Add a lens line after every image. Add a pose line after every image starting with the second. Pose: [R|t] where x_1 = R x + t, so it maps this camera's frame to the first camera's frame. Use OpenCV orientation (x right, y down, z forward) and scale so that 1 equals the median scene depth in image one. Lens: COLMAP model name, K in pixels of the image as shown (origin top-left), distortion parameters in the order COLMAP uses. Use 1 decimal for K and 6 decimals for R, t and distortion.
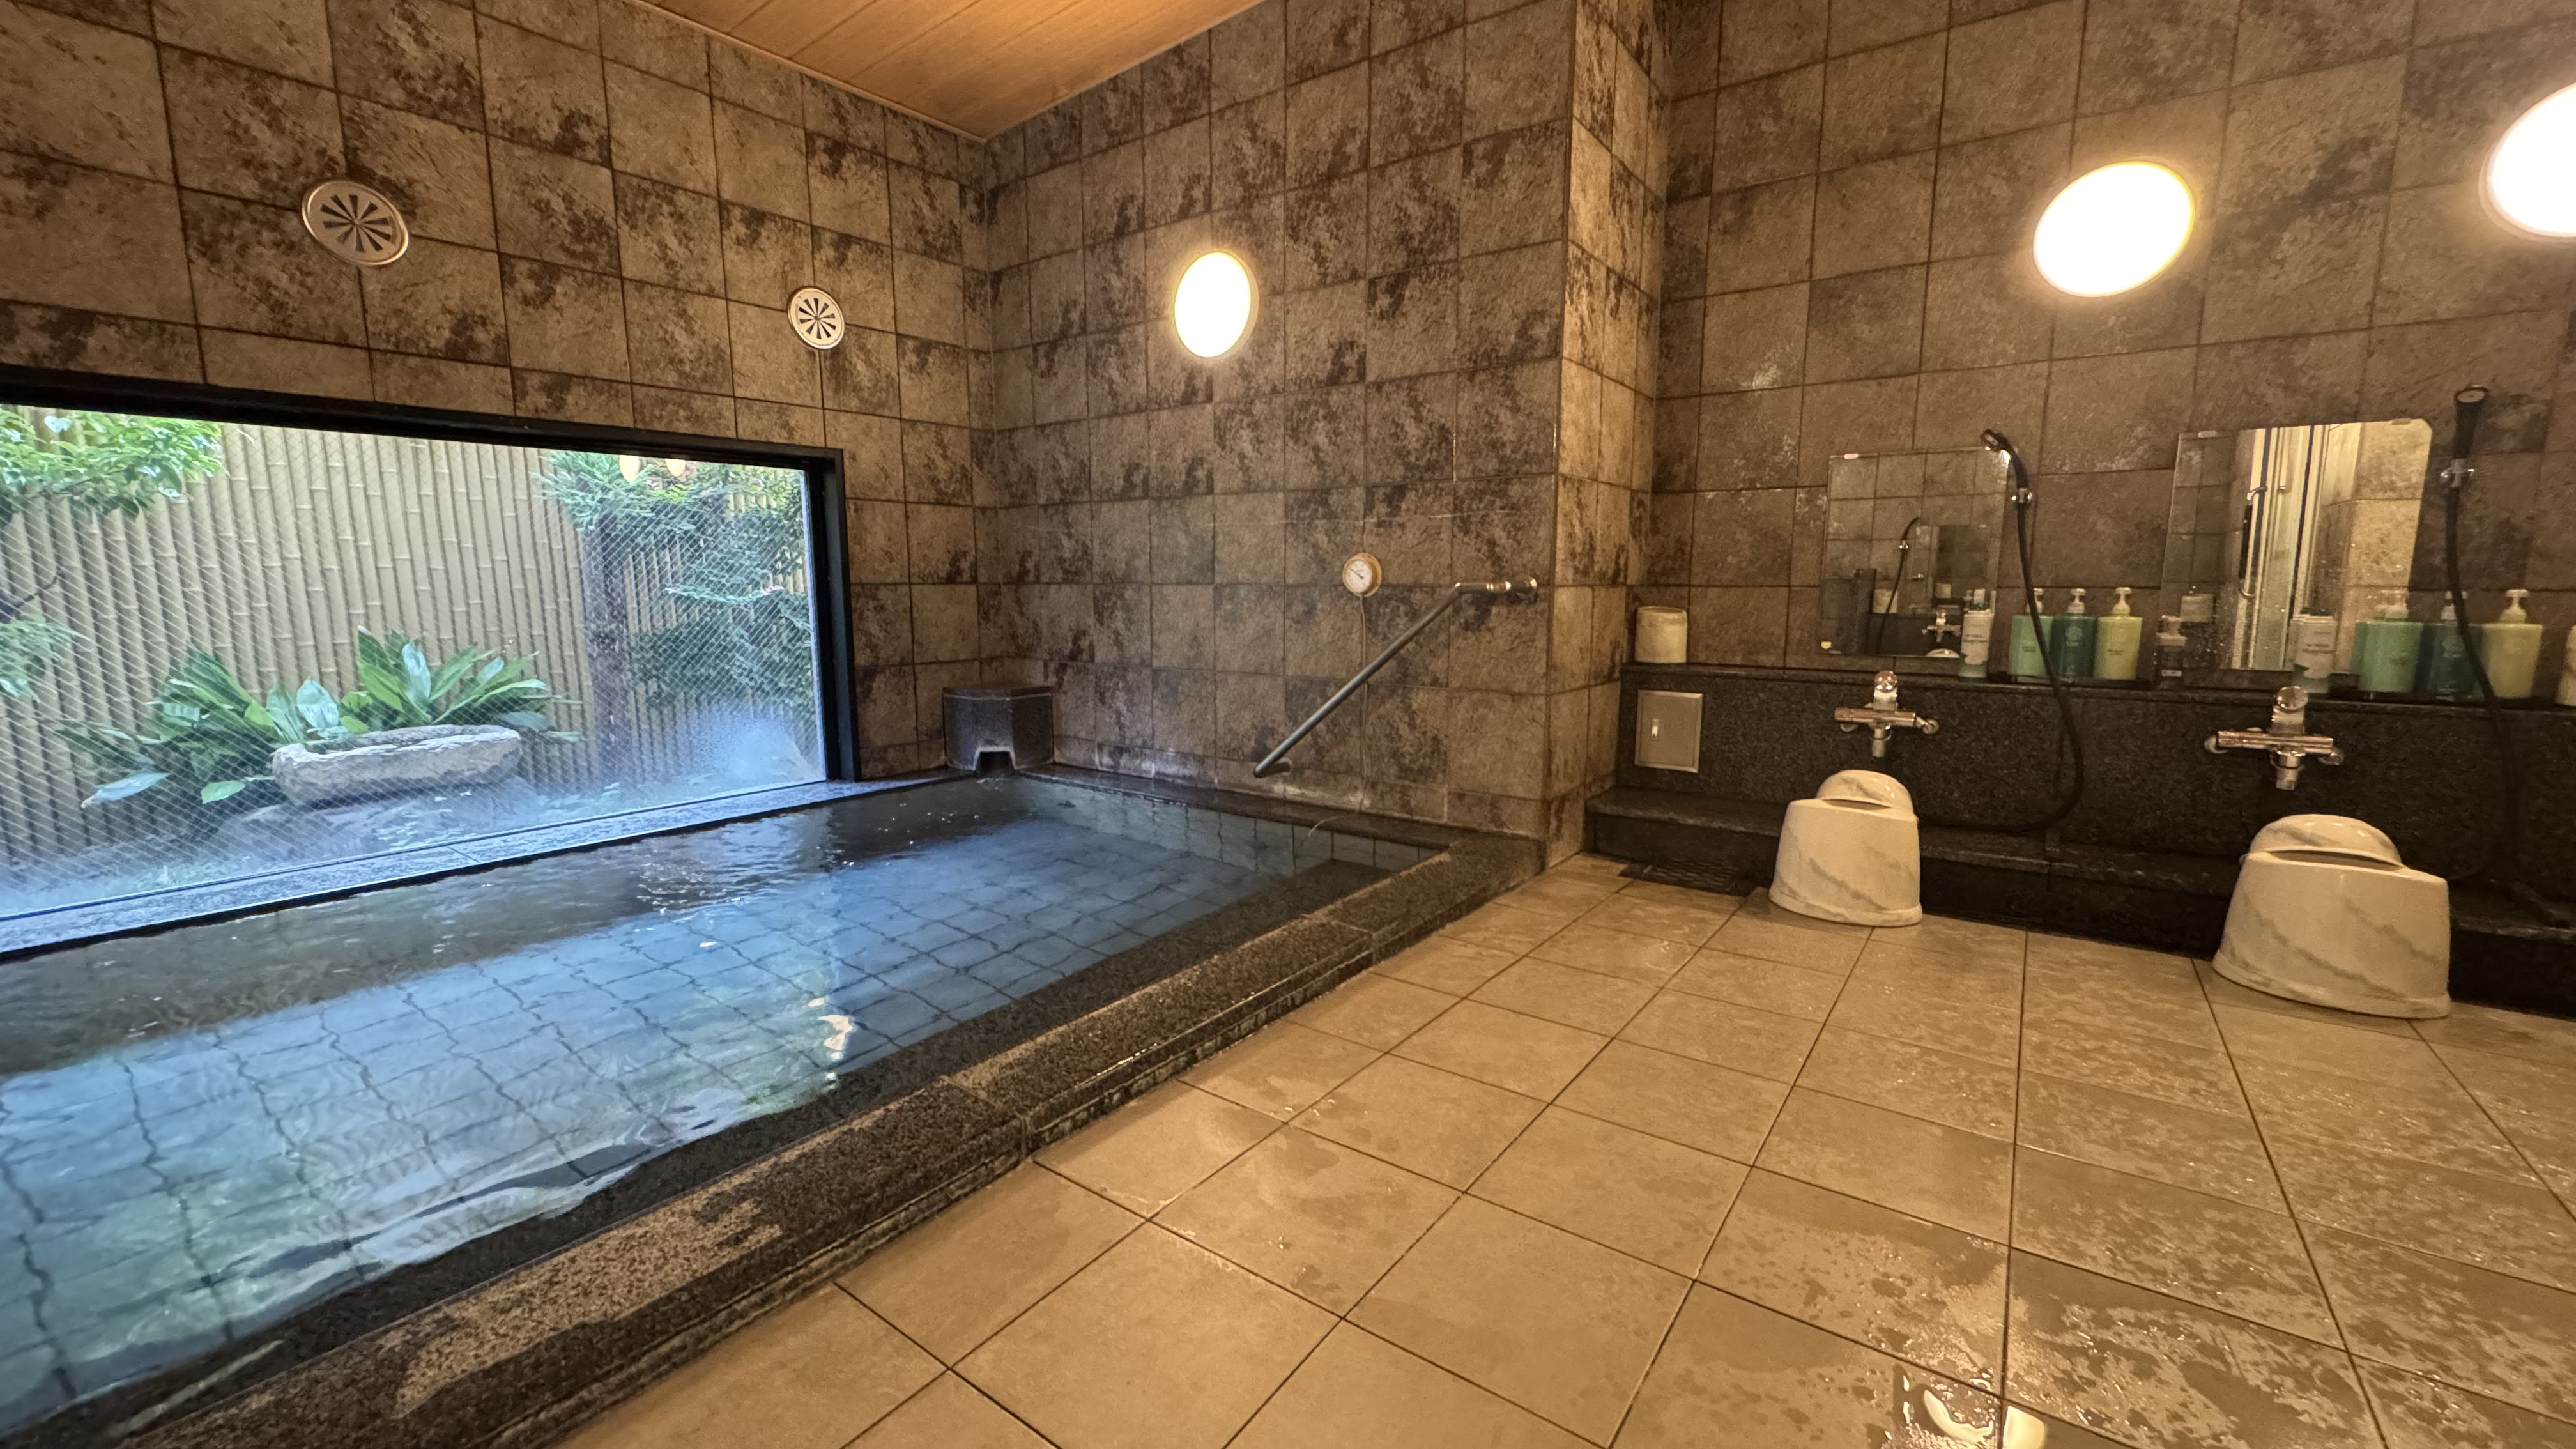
lens RADIAL K [[1040.0, 0, 1295.4], [0, 1040.0, 714.4], [0, 0, 1]] dist [0.001881, -0.000876]
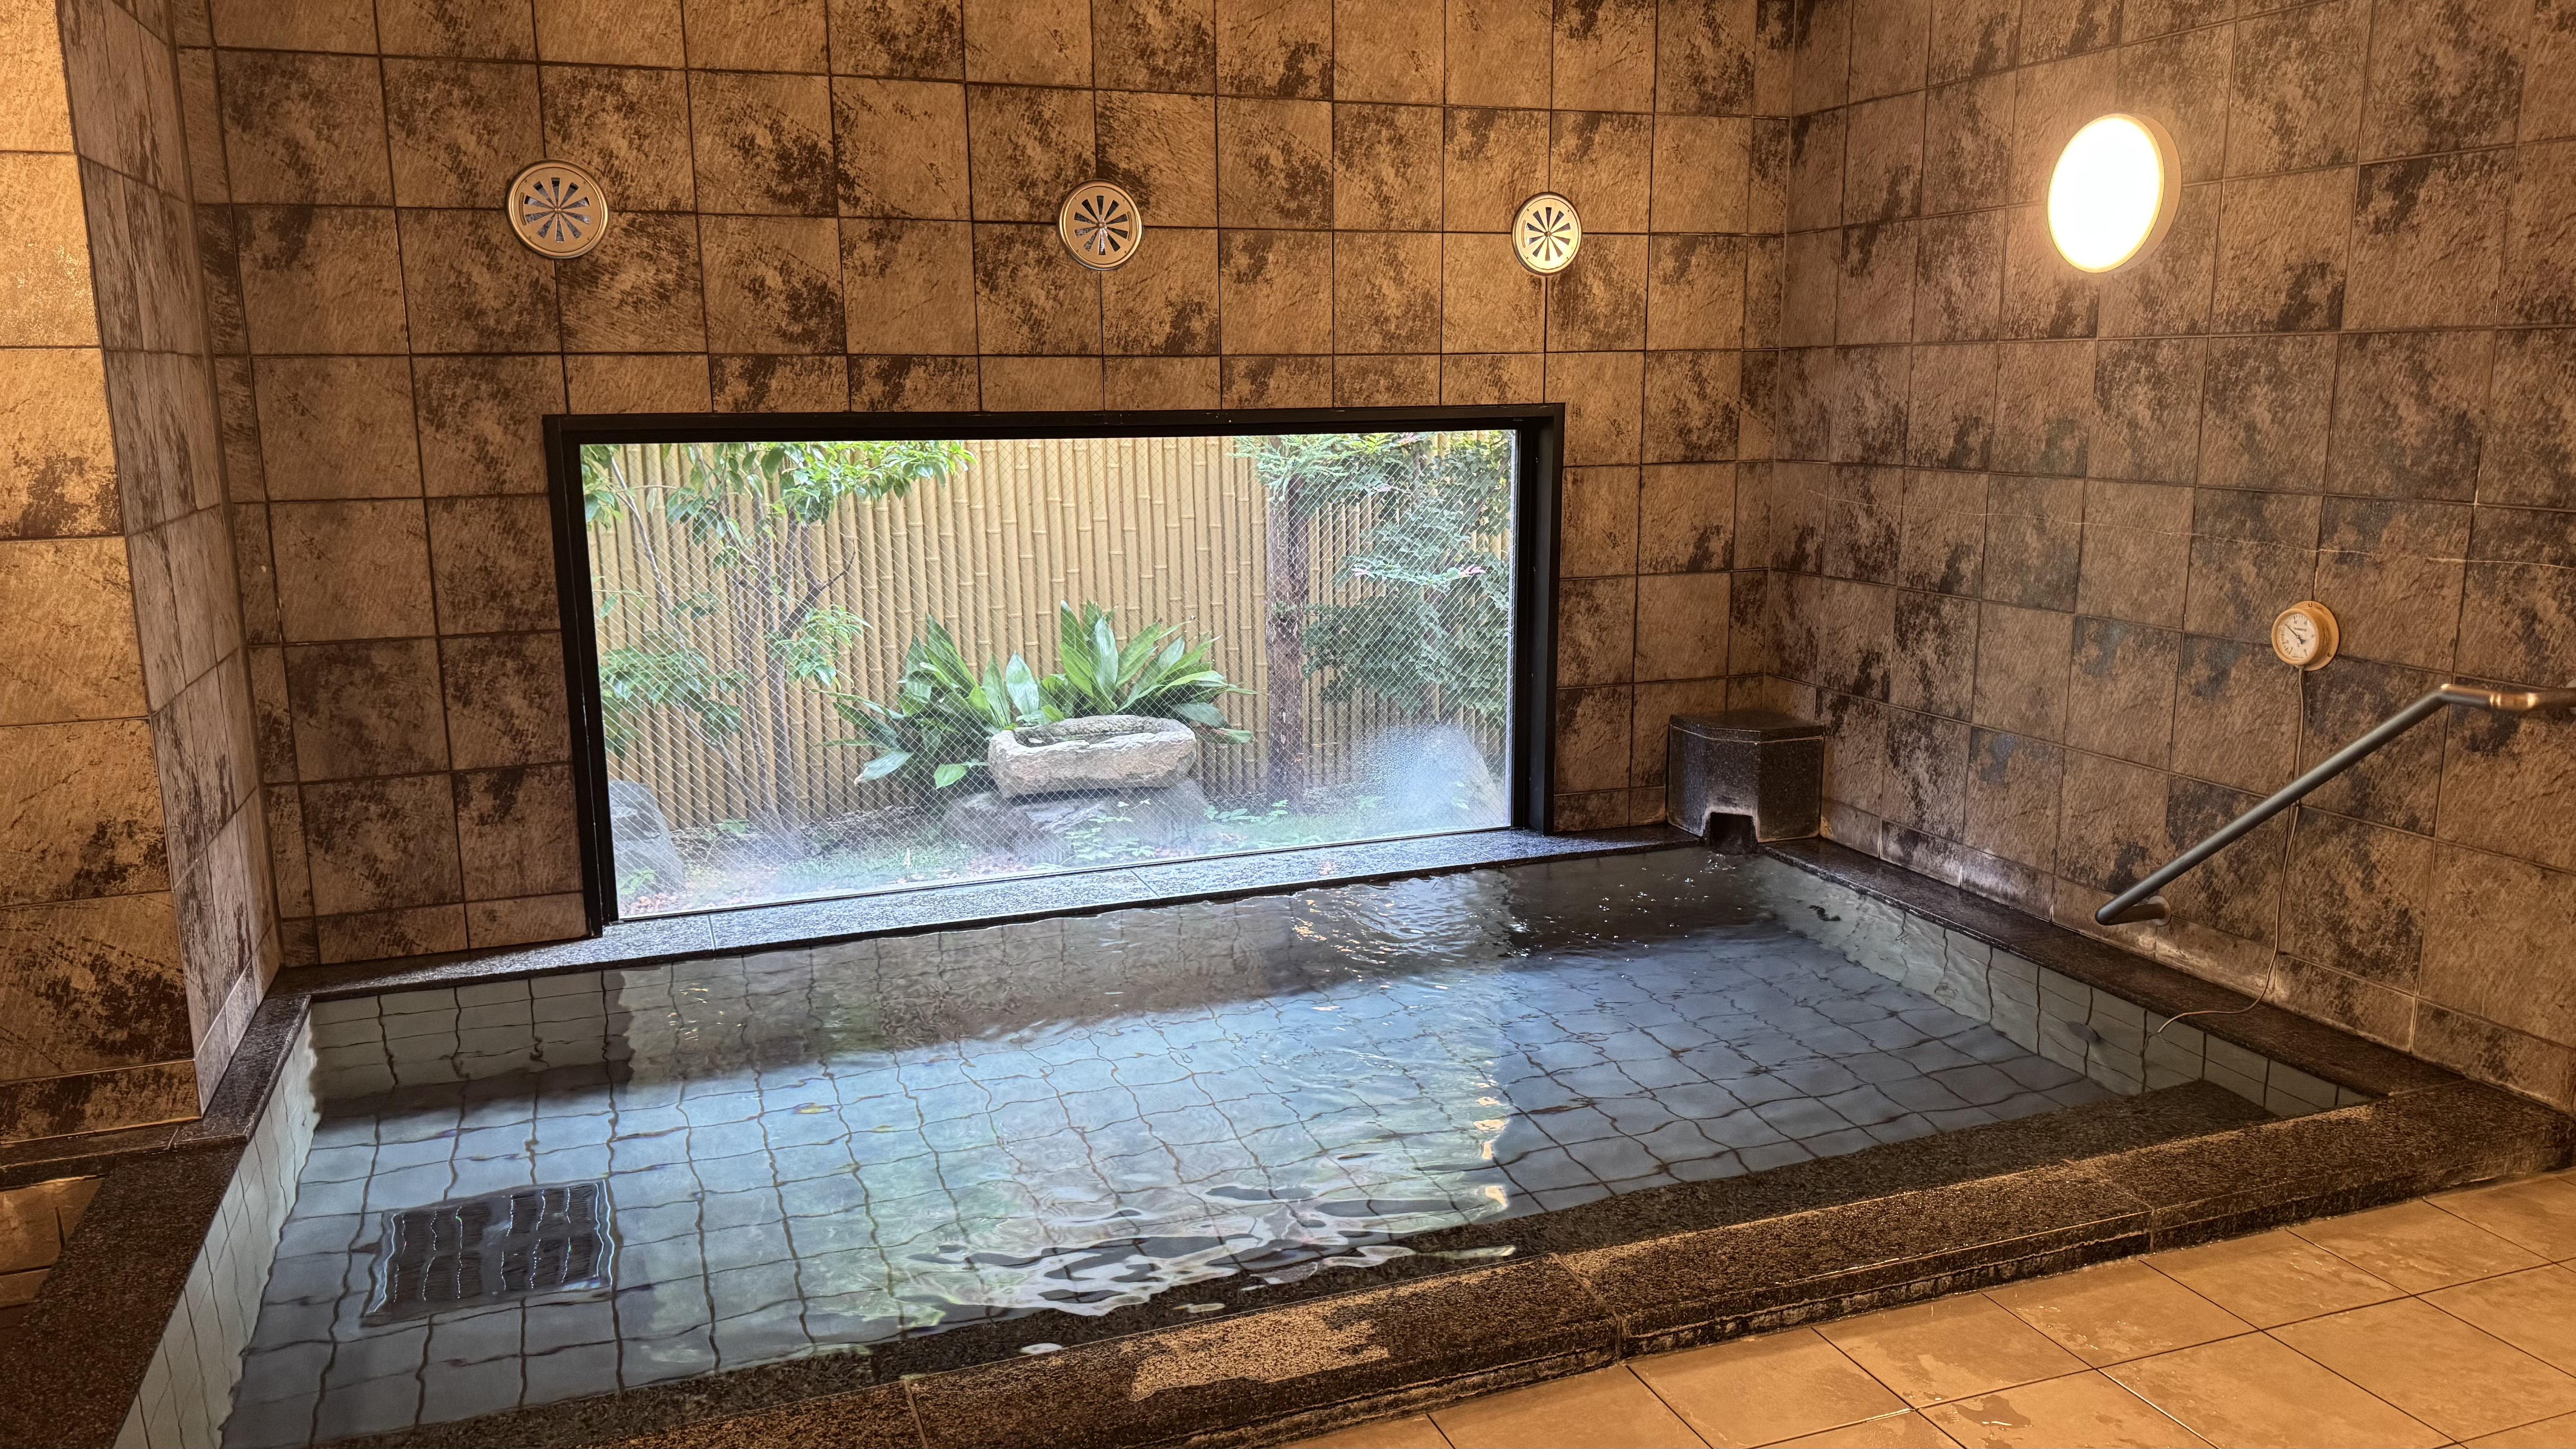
lens RADIAL K [[1819.4, 0, 1278.1], [0, 1819.4, 747.4], [0, 0, 1]] dist [0.032364, -0.051733]
pose [[0.834232, 0.105276, -0.541271, 0.153026], [-0.069992, 0.993883, 0.085432, -0.119734], [0.546954, -0.033385, 0.836497, -0.262757]]
